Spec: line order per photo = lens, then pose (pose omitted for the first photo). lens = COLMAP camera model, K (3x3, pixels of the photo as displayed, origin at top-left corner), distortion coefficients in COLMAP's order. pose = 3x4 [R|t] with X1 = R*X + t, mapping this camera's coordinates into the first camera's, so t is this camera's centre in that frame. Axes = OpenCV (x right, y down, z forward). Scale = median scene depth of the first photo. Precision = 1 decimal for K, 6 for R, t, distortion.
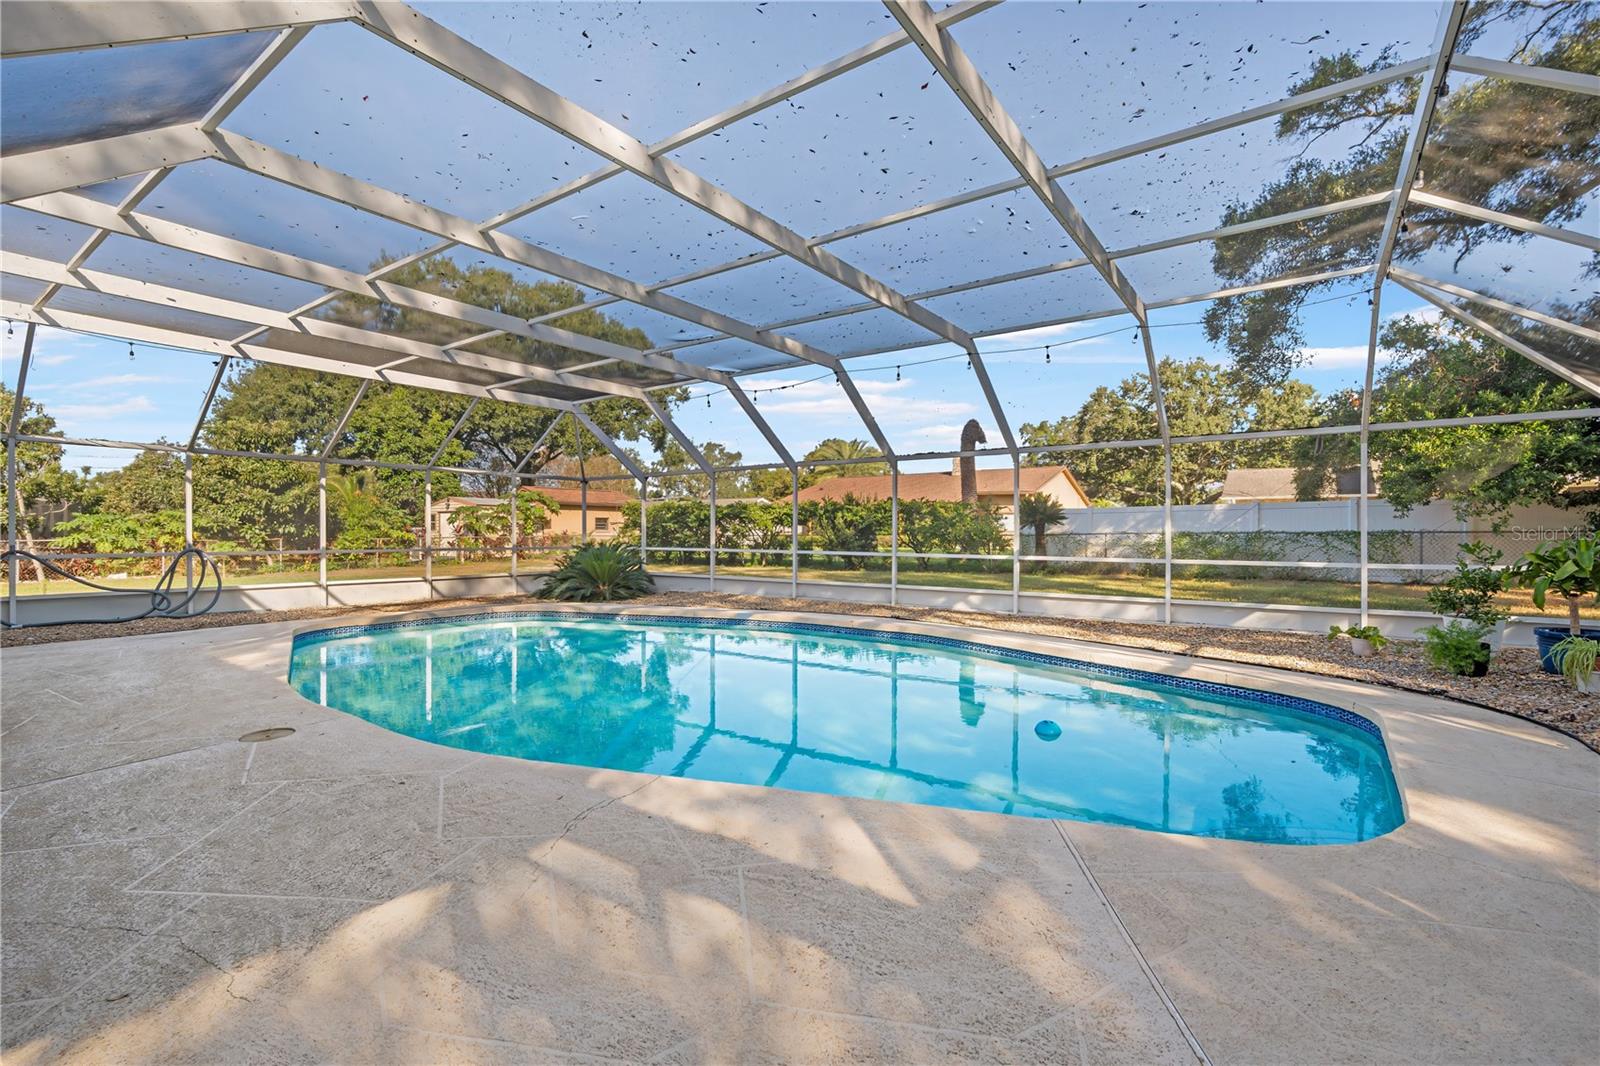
lens RADIAL K [[709.3, 0, 804.2], [0, 709.3, 532.5], [0, 0, 1]] dist [0.004268, 0.001594]
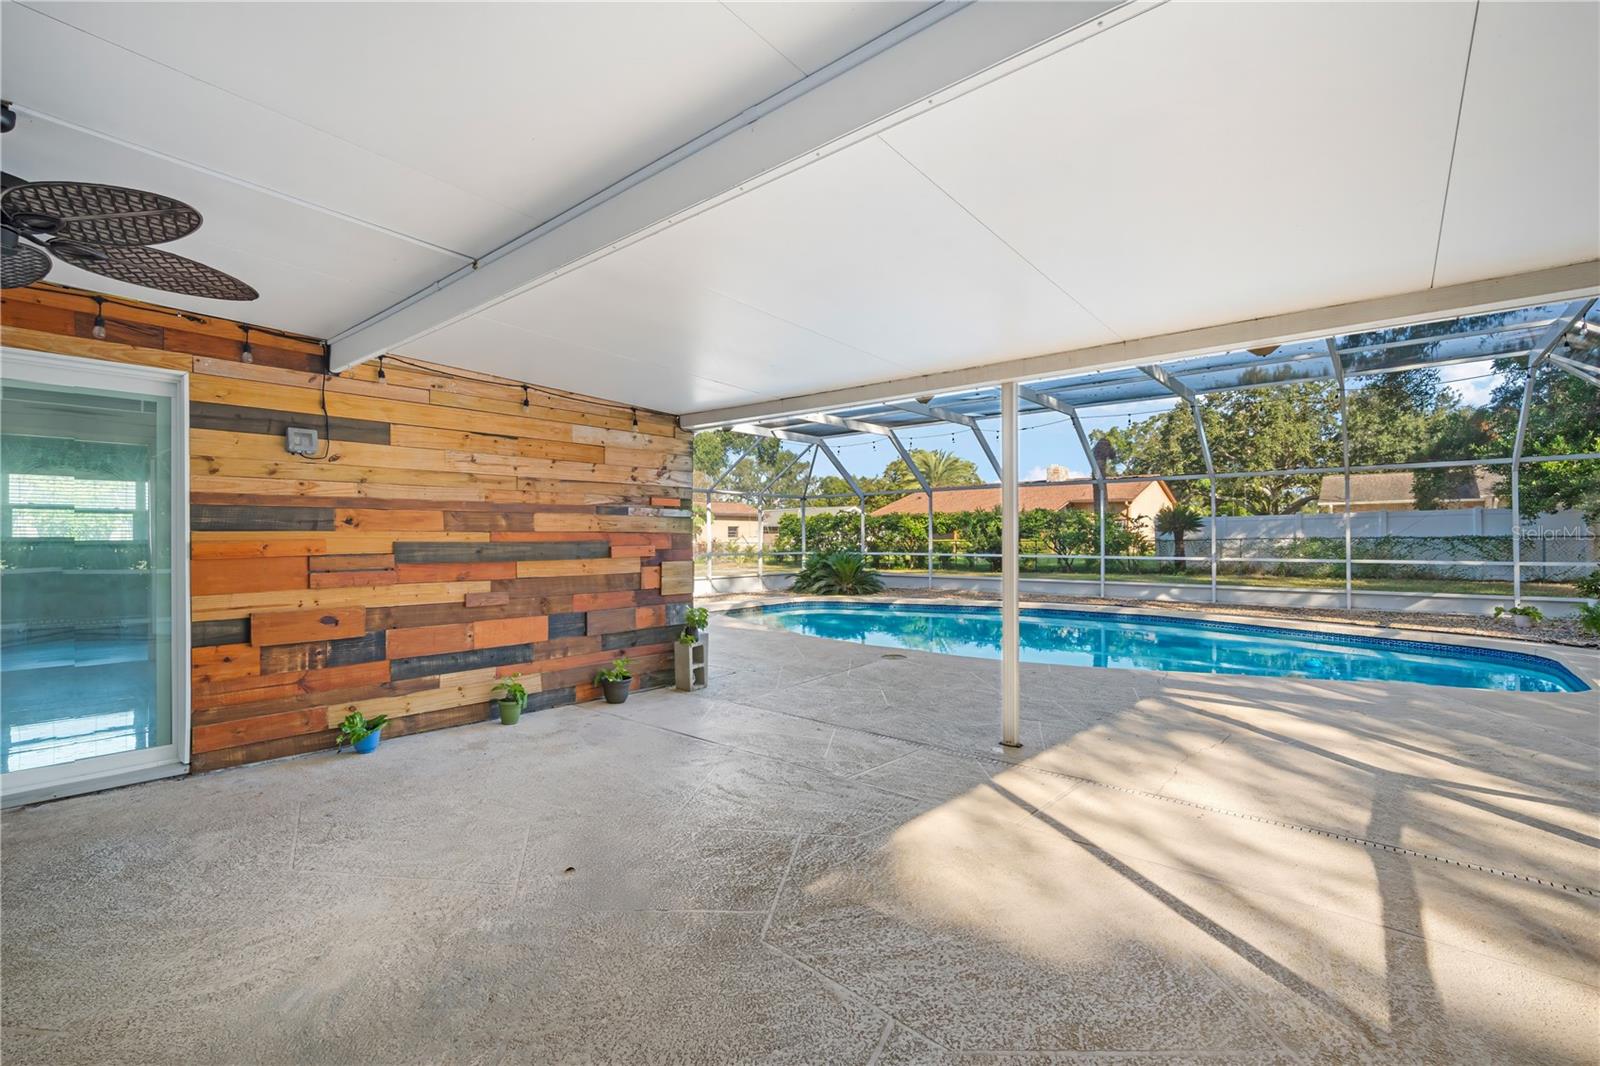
lens RADIAL K [[709.3, 0, 794.6], [0, 709.3, 534.8], [0, 0, 1]] dist [0.004268, 0.001594]
pose [[0.997396, -0.005733, -0.071894, -0.208058], [0.005393, 0.999973, -0.004932, -0.003197], [0.071921, 0.004531, 0.997400, -0.191926]]
